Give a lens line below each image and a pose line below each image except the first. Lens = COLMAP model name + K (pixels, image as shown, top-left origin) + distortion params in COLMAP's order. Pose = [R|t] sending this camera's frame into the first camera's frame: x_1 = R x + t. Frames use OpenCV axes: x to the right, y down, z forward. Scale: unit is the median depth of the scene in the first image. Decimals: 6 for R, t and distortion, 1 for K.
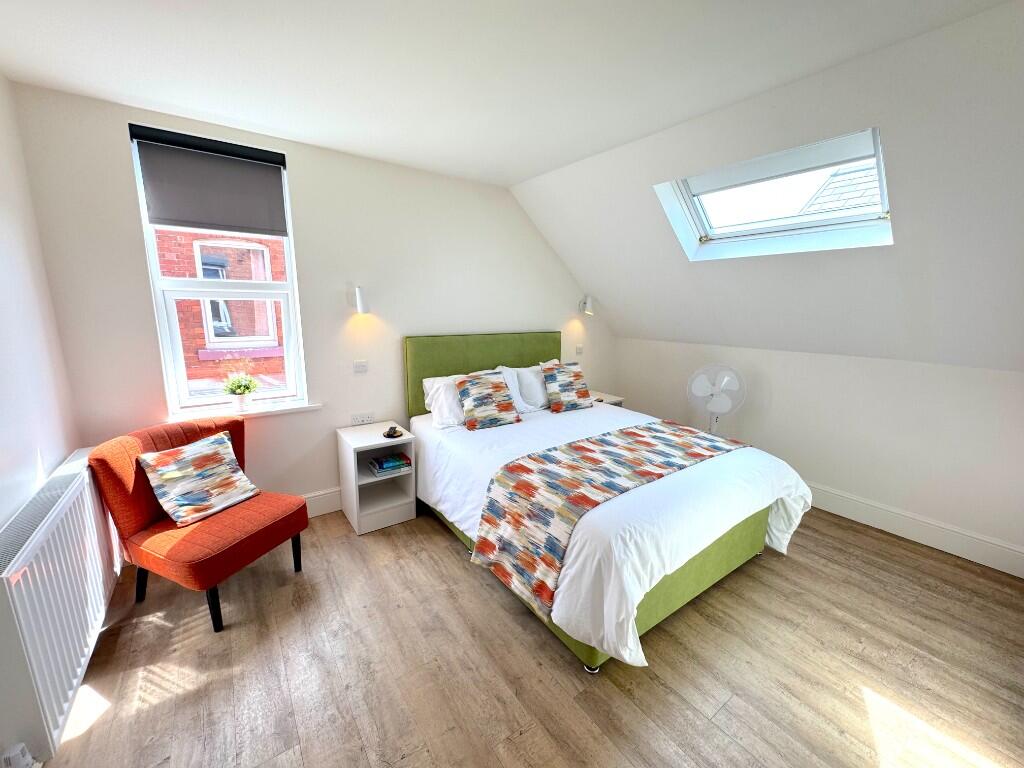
lens RADIAL K [[408.2, 0, 511.2], [0, 408.2, 384.5], [0, 0, 1]] dist [-0.002988, 0.000353]
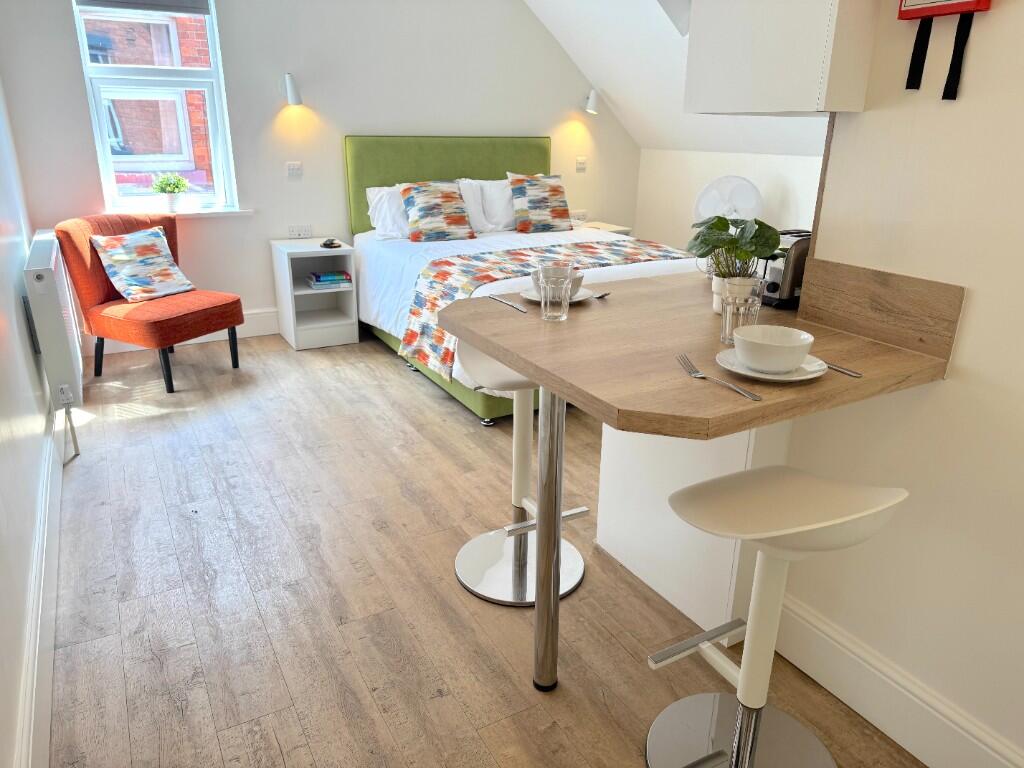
lens RADIAL K [[731.6, 0, 512.0], [0, 731.6, 384.0], [0, 0, 1]] dist [0.125754, -0.219429]
pose [[0.993772, 0.037591, -0.104897, 0.336933], [-0.021636, 0.988557, 0.149291, 0.195177], [0.109308, -0.146092, 0.983213, -0.707277]]
